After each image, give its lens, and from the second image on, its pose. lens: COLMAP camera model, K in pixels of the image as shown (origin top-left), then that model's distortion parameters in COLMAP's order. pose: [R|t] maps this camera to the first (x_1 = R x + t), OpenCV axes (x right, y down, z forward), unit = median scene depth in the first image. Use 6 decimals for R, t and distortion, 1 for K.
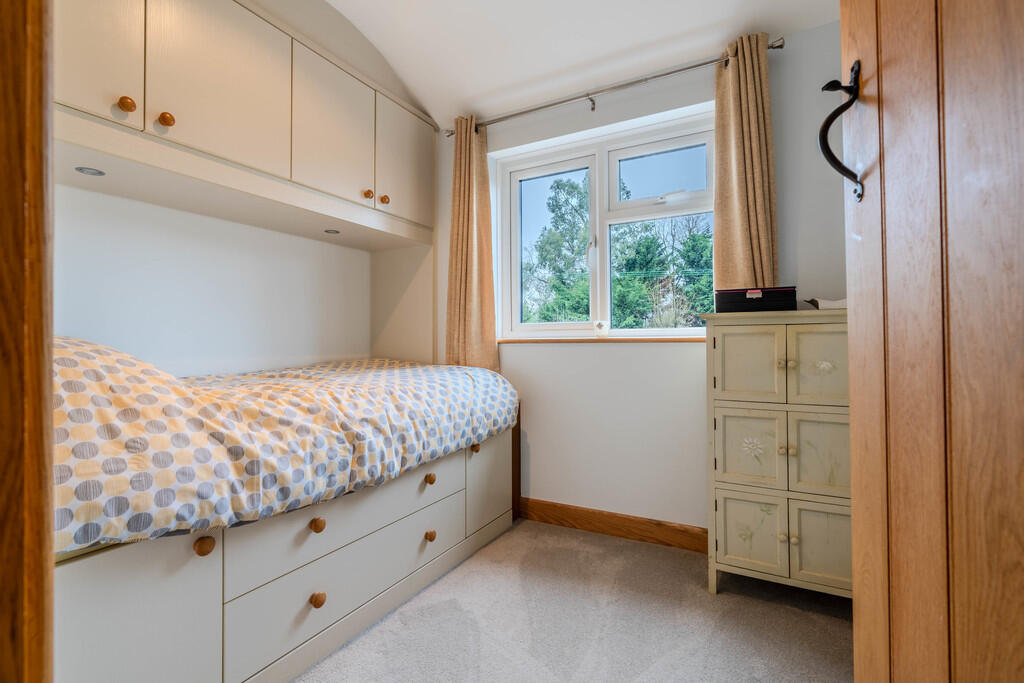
lens RADIAL K [[473.6, 0, 511.6], [0, 473.6, 337.7], [0, 0, 1]] dist [-0.004228, 0.000331]
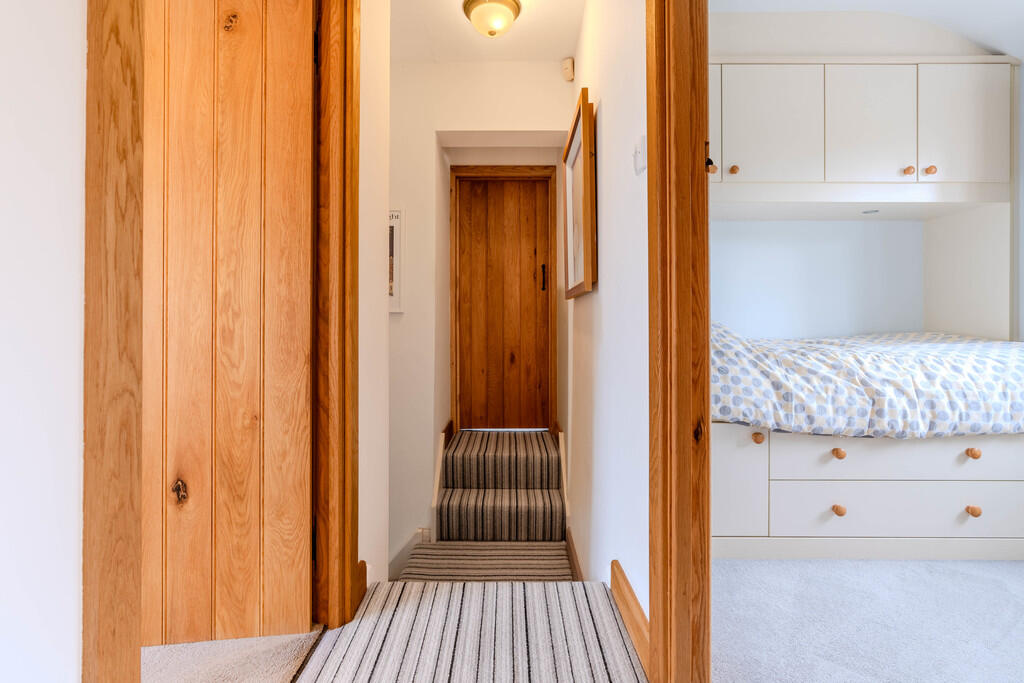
lens RADIAL K [[473.6, 0, 519.6], [0, 473.6, 316.1], [0, 0, 1]] dist [-0.004228, 0.000331]
pose [[0.500468, 0.002724, -0.865751, 0.265936], [0.006038, 0.999960, 0.006636, -0.000279], [0.865734, -0.008549, 0.500432, -0.398921]]
